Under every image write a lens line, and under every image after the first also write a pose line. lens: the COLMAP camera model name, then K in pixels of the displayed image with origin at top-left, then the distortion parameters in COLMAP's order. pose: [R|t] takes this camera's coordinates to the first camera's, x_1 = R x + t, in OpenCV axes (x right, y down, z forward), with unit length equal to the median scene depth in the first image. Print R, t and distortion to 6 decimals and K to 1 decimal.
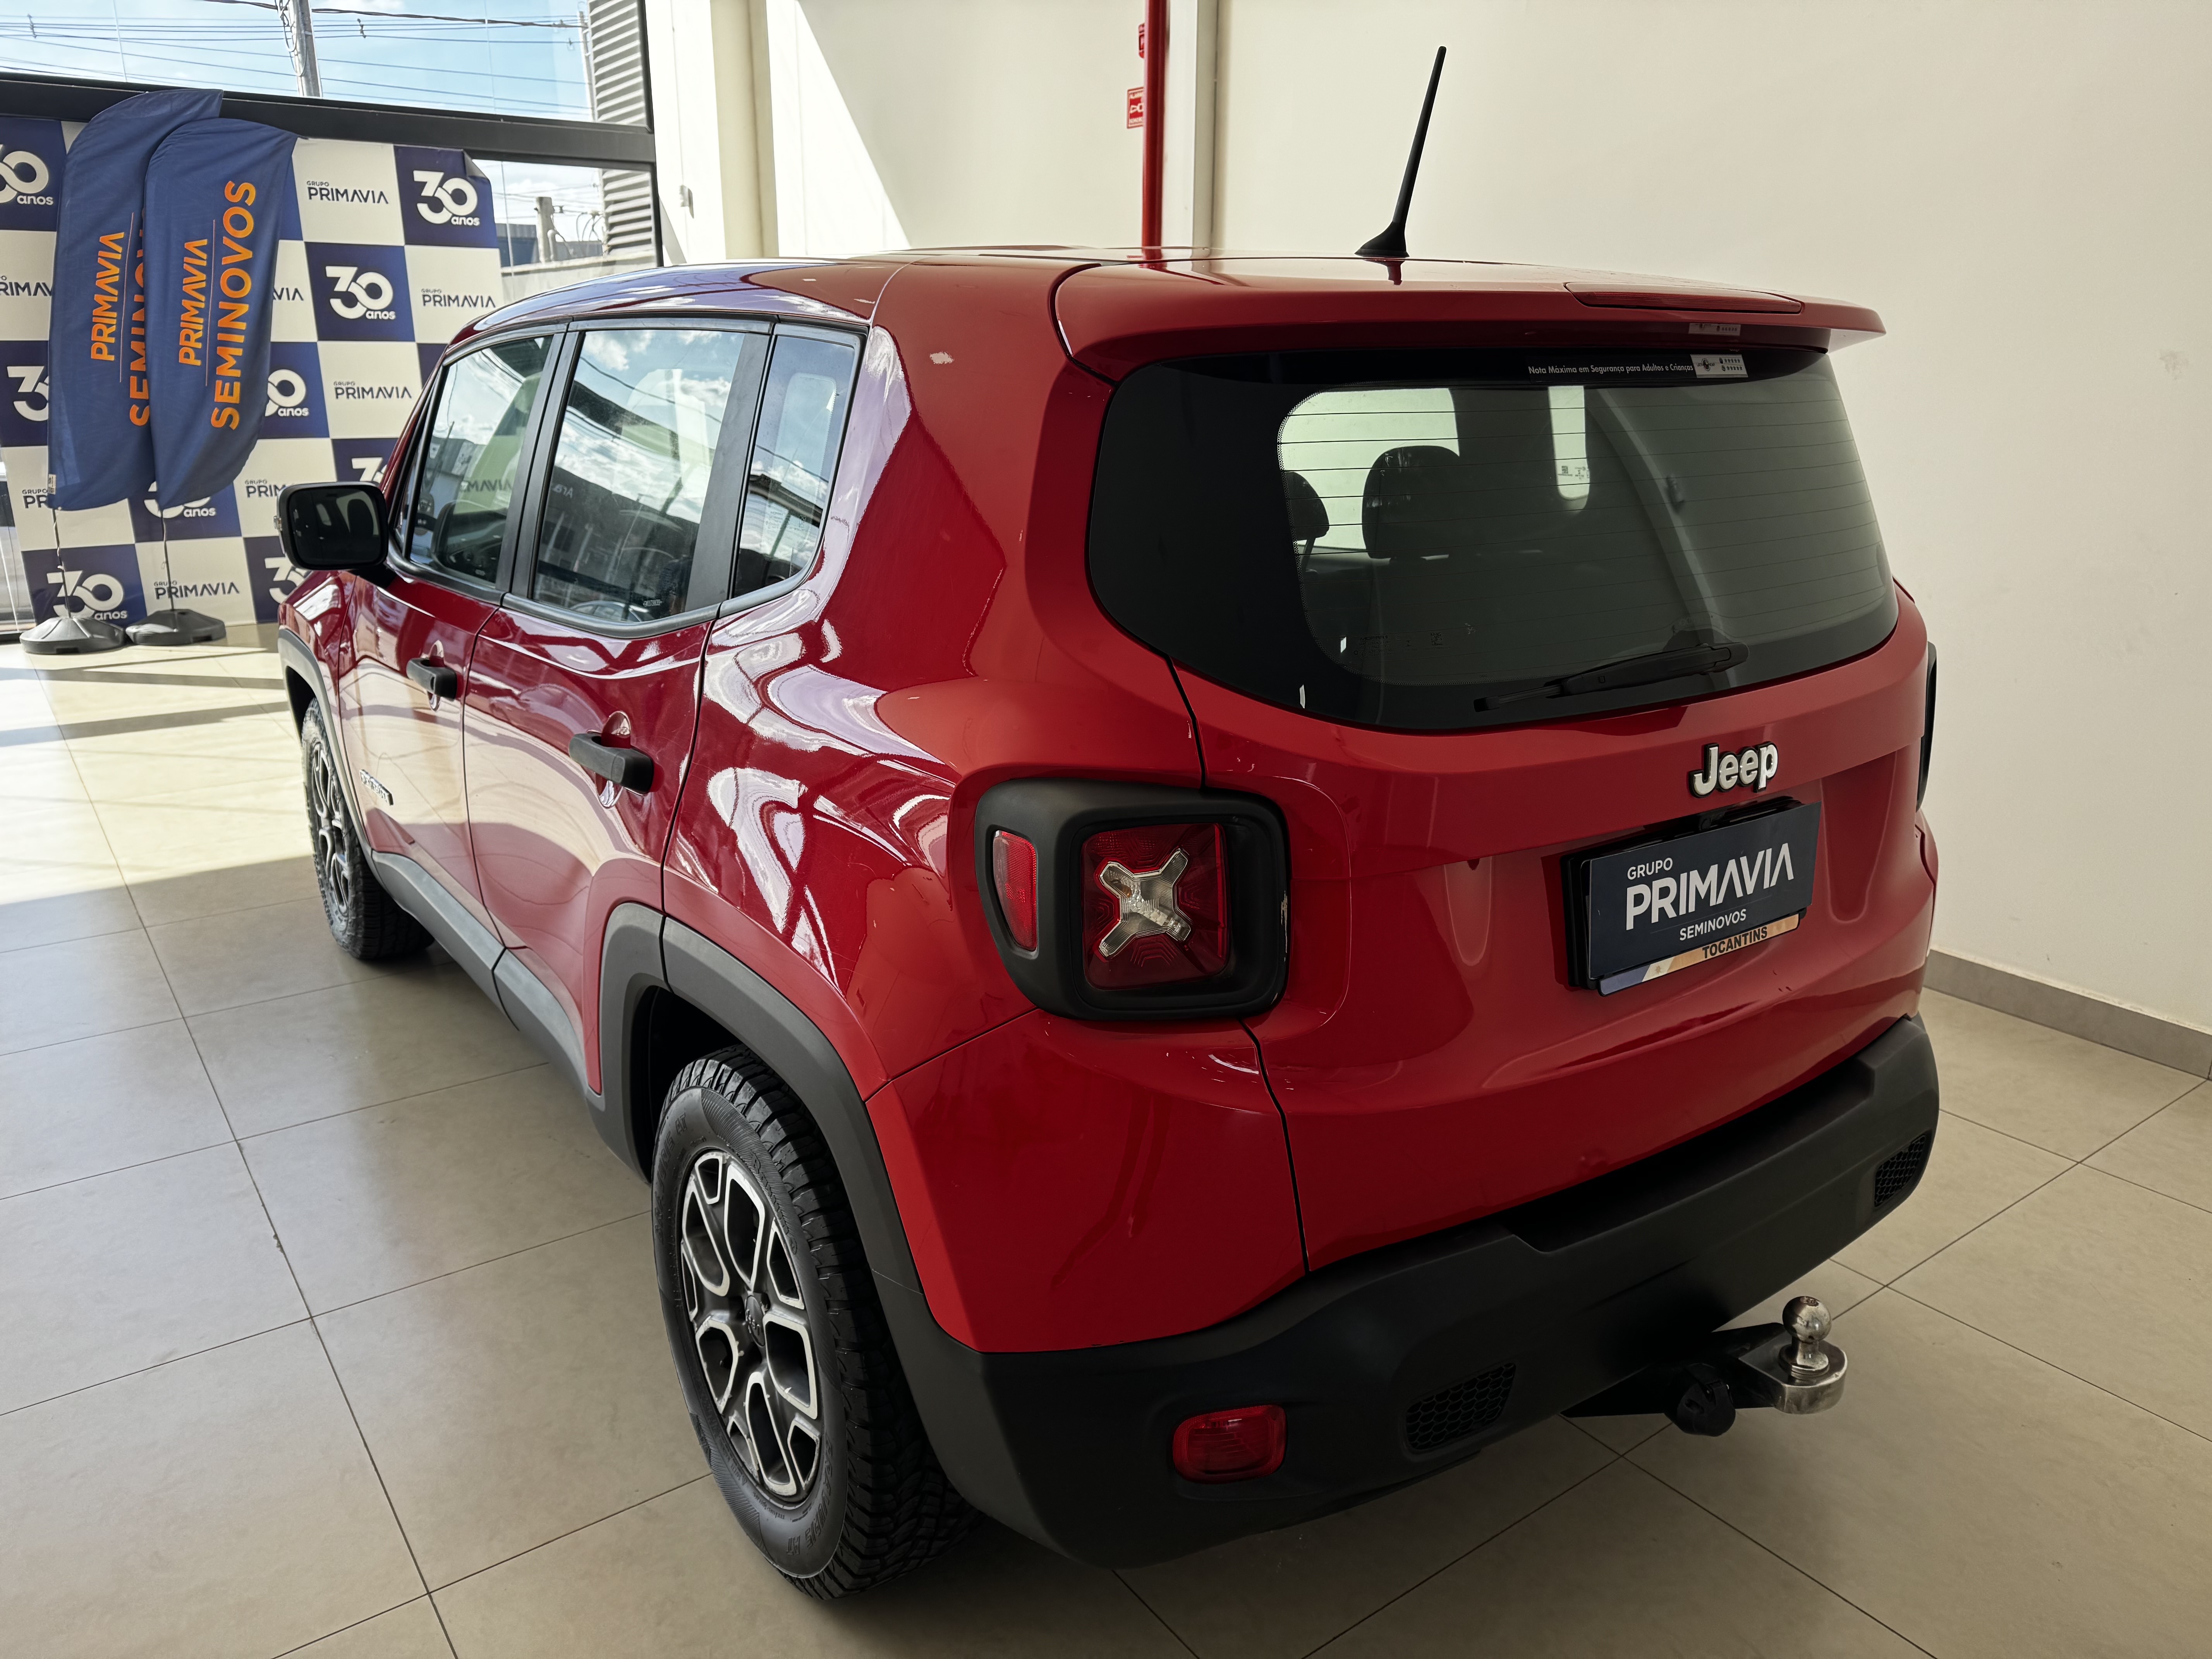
lens RADIAL K [[1605.8, 0, 1111.2], [0, 1605.8, 829.9], [0, 0, 1]] dist [0.009246, -0.002942]
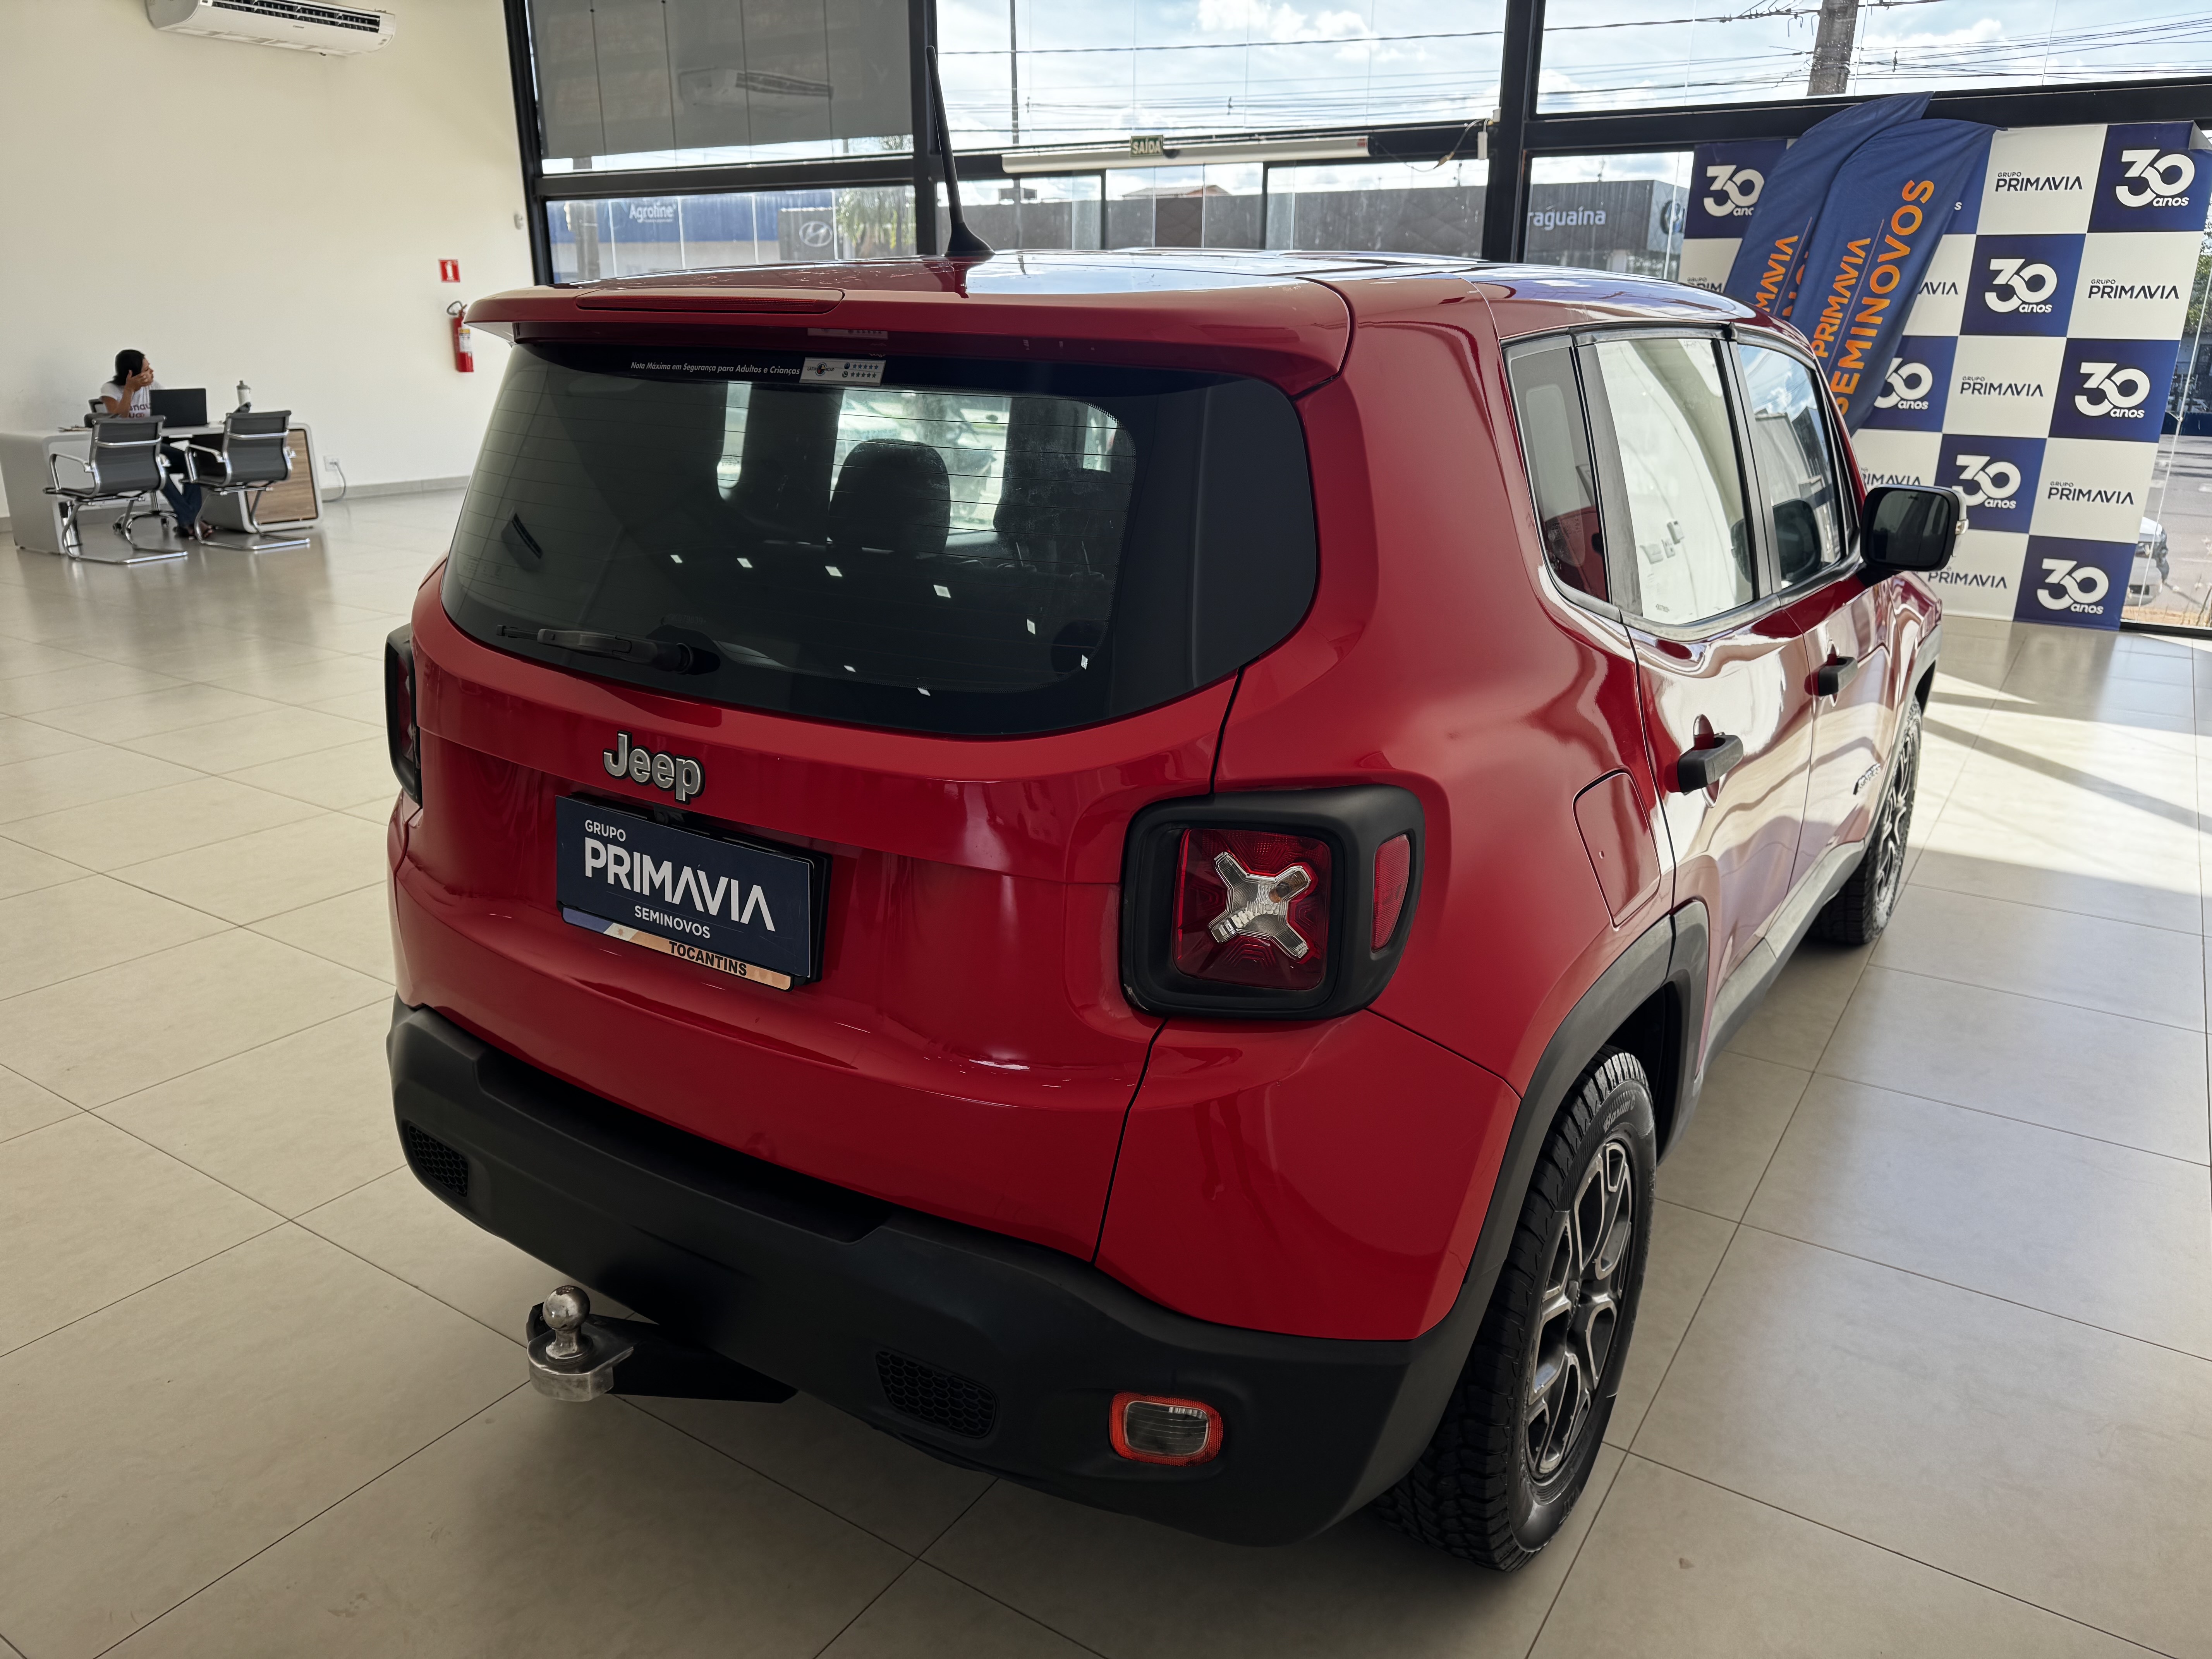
lens RADIAL K [[1605.8, 0, 1109.5], [0, 1605.8, 829.6], [0, 0, 1]] dist [0.009246, -0.002942]
pose [[0.356658, 0.284476, -0.889870, 0.308843], [-0.280841, 0.941103, 0.188293, -0.059889], [0.891024, 0.182756, 0.415544, 0.186282]]
